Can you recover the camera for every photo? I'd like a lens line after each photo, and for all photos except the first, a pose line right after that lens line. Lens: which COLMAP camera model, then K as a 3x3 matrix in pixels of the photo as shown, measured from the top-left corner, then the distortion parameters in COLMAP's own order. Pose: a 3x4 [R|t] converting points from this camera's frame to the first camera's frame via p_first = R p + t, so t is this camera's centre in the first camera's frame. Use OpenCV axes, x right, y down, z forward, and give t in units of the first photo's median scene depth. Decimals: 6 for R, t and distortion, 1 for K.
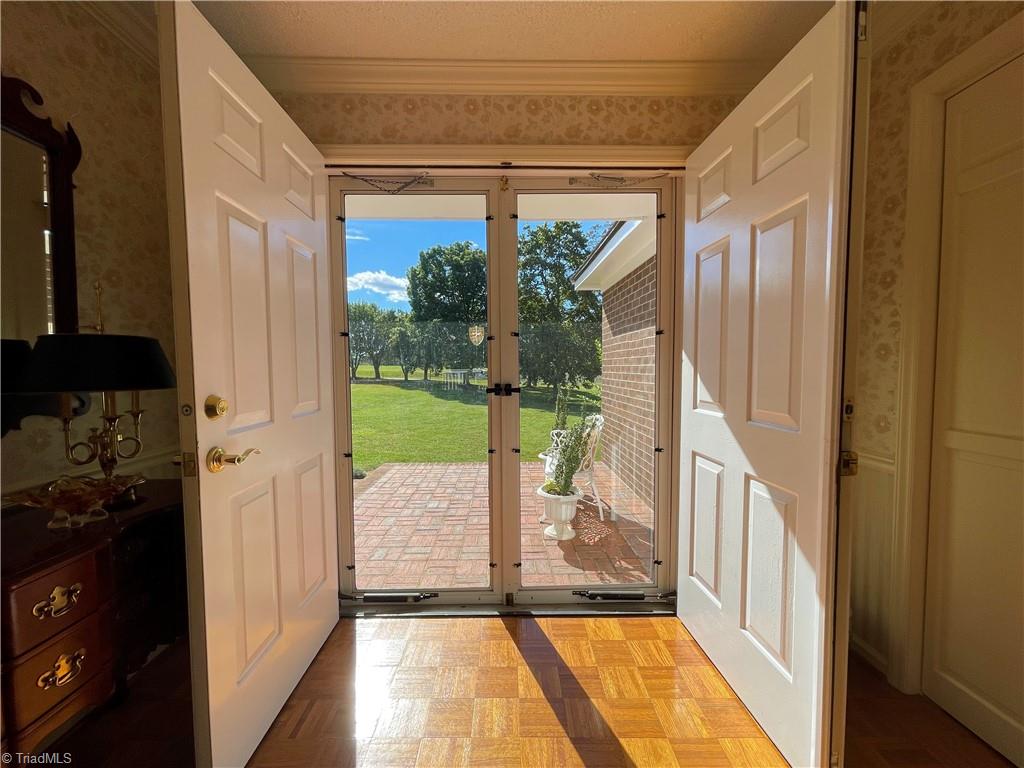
lens RADIAL K [[416.5, 0, 506.9], [0, 416.5, 384.9], [0, 0, 1]] dist [-0.000541, -0.000023]
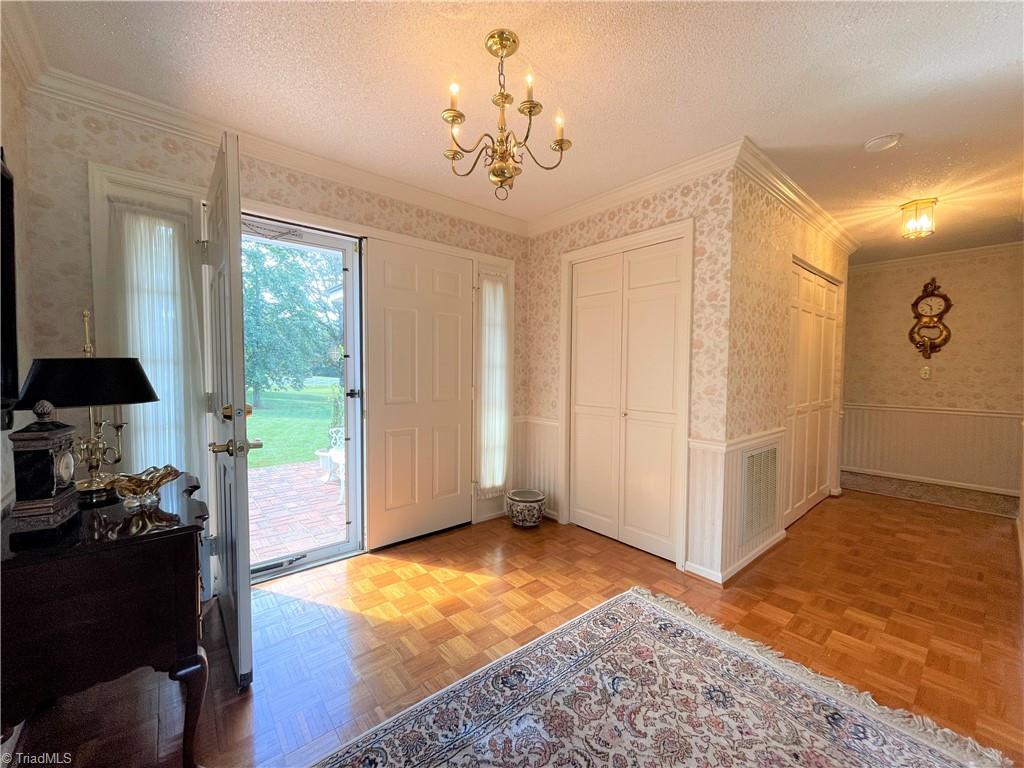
lens RADIAL K [[416.5, 0, 512.0], [0, 416.5, 386.5], [0, 0, 1]] dist [-0.000541, -0.000023]
pose [[0.766246, -0.019148, 0.642262, -0.551132], [0.016444, 0.999813, 0.010190, -0.021114], [-0.642337, 0.002754, 0.766417, -0.437042]]
